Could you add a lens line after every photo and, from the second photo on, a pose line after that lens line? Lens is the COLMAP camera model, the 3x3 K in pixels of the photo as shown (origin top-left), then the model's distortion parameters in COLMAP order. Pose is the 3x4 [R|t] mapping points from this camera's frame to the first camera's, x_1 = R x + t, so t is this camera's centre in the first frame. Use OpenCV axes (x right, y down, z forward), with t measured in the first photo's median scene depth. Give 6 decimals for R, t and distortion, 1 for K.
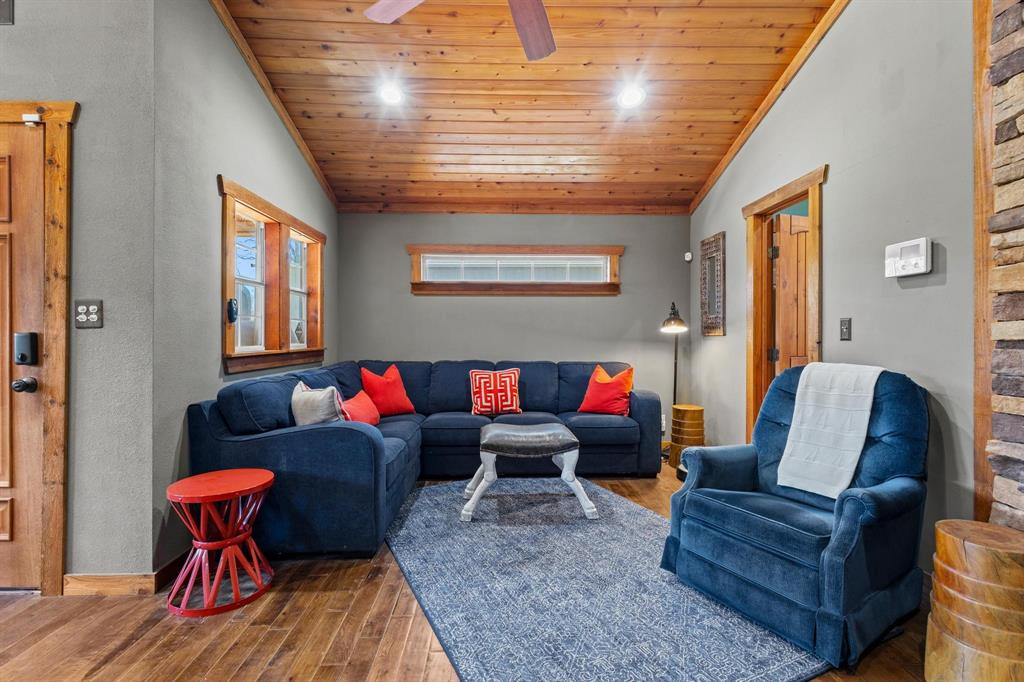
lens RADIAL K [[477.1, 0, 509.4], [0, 477.1, 337.4], [0, 0, 1]] dist [0.001754, 0.000060]
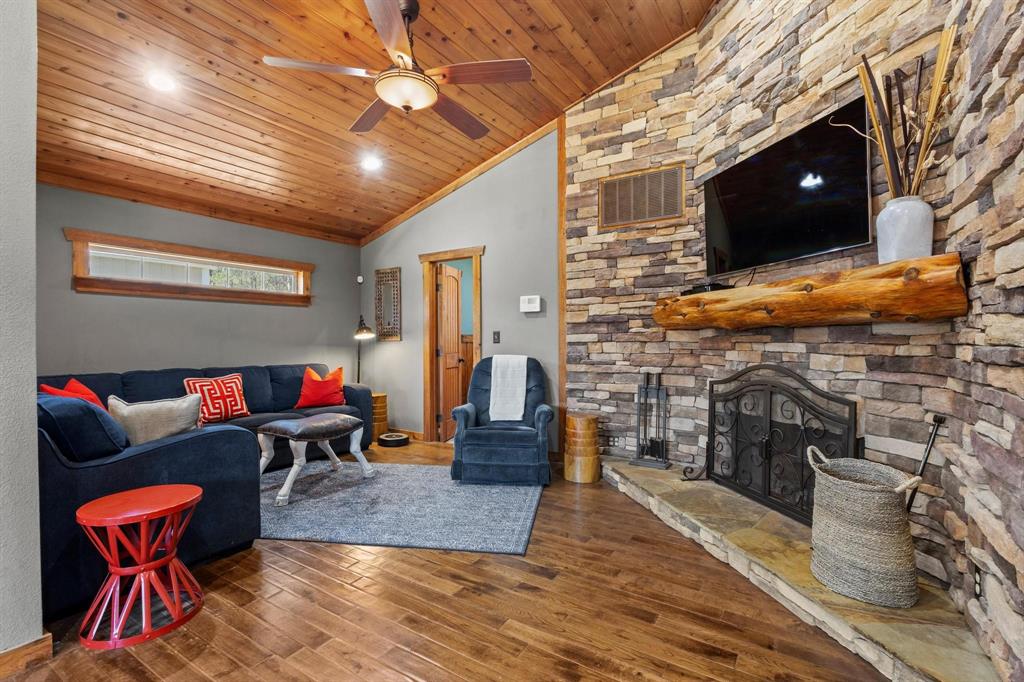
lens RADIAL K [[464.8, 0, 512.0], [0, 464.8, 341.0], [0, 0, 1]] dist [-0.000175, -0.000225]
pose [[0.570216, -0.004860, 0.821480, -0.657845], [0.007205, 0.999974, 0.000915, -0.002550], [-0.821463, 0.005397, 0.570236, -0.074774]]
